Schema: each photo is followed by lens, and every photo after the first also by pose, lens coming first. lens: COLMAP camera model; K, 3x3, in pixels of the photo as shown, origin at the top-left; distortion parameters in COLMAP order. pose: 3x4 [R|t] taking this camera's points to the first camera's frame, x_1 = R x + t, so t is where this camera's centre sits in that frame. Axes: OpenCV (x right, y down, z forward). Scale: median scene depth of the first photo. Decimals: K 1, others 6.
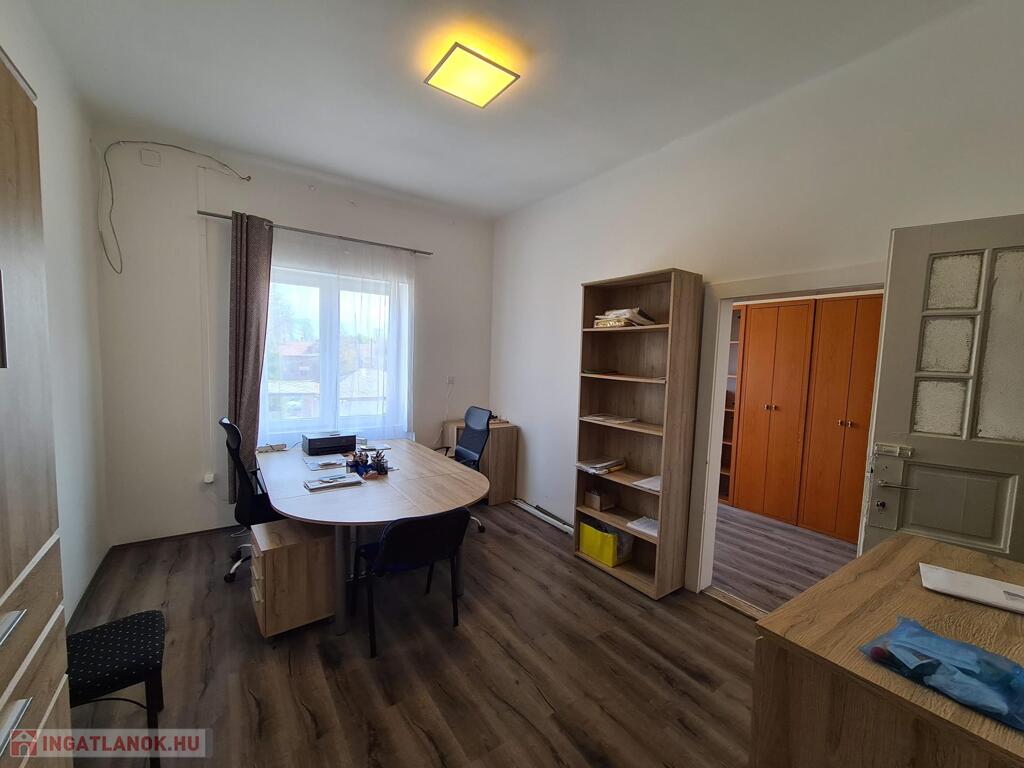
lens RADIAL K [[420.4, 0, 519.7], [0, 420.4, 391.1], [0, 0, 1]] dist [0.007551, 0.000003]
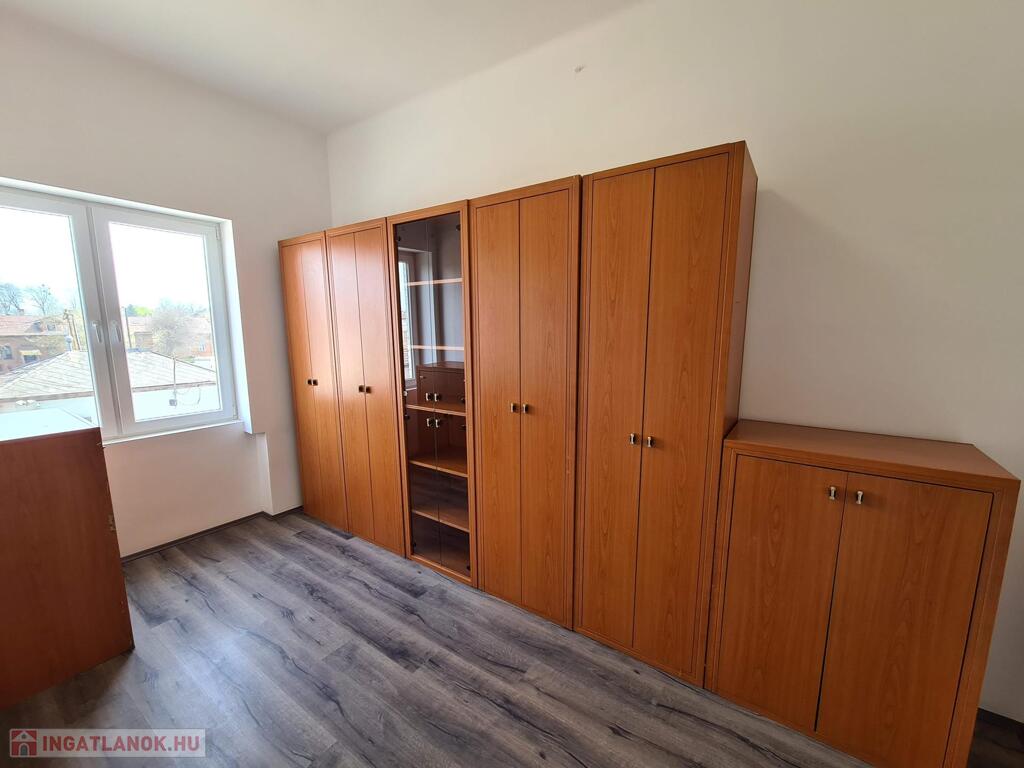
lens RADIAL K [[420.4, 0, 519.7], [0, 420.4, 391.1], [0, 0, 1]] dist [0.007551, 0.000003]
pose [[0.935635, -0.087230, 0.342021, 0.448242], [0.060653, 0.994302, 0.087666, -0.026095], [-0.347719, -0.061278, 0.935594, 0.561489]]
